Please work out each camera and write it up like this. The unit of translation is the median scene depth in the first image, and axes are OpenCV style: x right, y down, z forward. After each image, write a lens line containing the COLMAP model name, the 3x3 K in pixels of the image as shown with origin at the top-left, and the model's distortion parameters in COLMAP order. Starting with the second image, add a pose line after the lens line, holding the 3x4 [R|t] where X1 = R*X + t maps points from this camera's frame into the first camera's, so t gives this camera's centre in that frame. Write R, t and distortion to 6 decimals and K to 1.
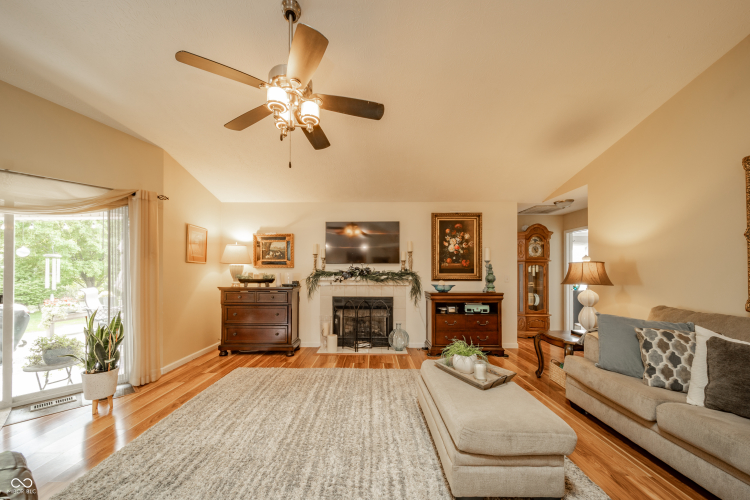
lens RADIAL K [[267.9, 0, 368.5], [0, 267.9, 274.2], [0, 0, 1]] dist [-0.001494, -0.000253]
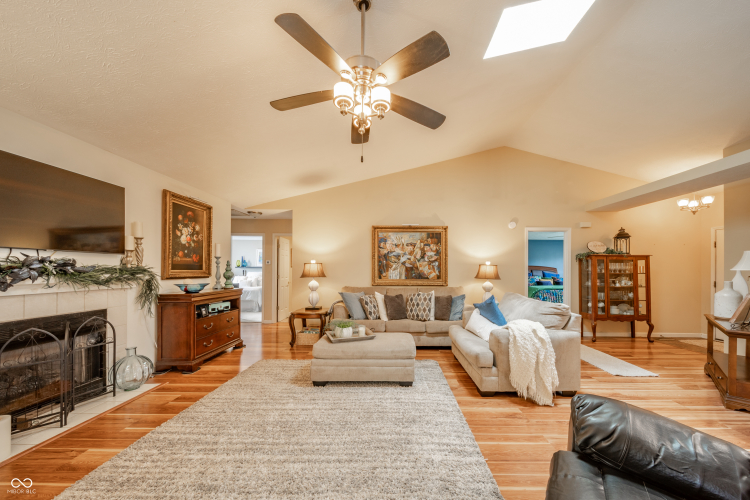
lens RADIAL K [[267.9, 0, 394.0], [0, 267.9, 269.0], [0, 0, 1]] dist [-0.001494, -0.000253]
pose [[-0.026999, 0.003759, 0.999628, -0.531588], [-0.001550, 0.999992, -0.003802, -0.003764], [-0.999634, -0.001652, -0.026993, 0.376210]]
